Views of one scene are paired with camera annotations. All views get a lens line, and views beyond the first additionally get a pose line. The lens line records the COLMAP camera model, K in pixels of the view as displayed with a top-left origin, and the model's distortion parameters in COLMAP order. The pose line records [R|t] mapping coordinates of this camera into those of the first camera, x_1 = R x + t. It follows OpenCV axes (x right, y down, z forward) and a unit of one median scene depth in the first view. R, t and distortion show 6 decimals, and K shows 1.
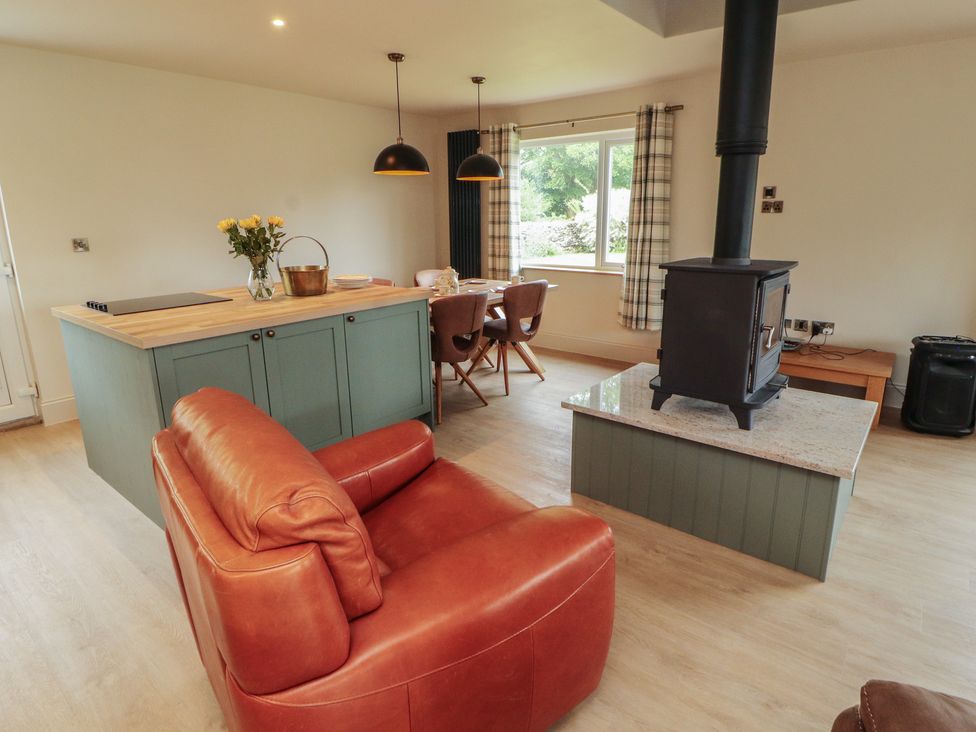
lens RADIAL K [[543.1, 0, 489.4], [0, 543.1, 342.8], [0, 0, 1]] dist [-0.009016, -0.001137]
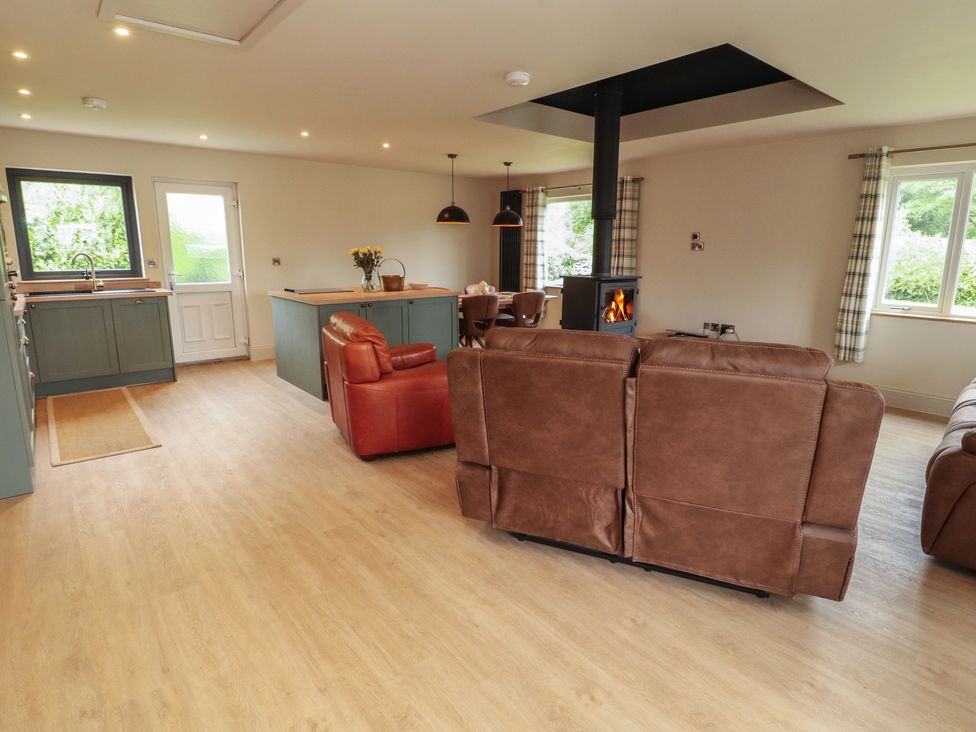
lens RADIAL K [[548.0, 0, 485.5], [0, 548.0, 360.1], [0, 0, 1]] dist [0.005094, -0.022087]
pose [[0.977990, 0.057210, -0.200655, 0.303825], [-0.063341, 0.997697, -0.024261, 0.145687], [0.198805, 0.036437, 0.979361, -0.628917]]
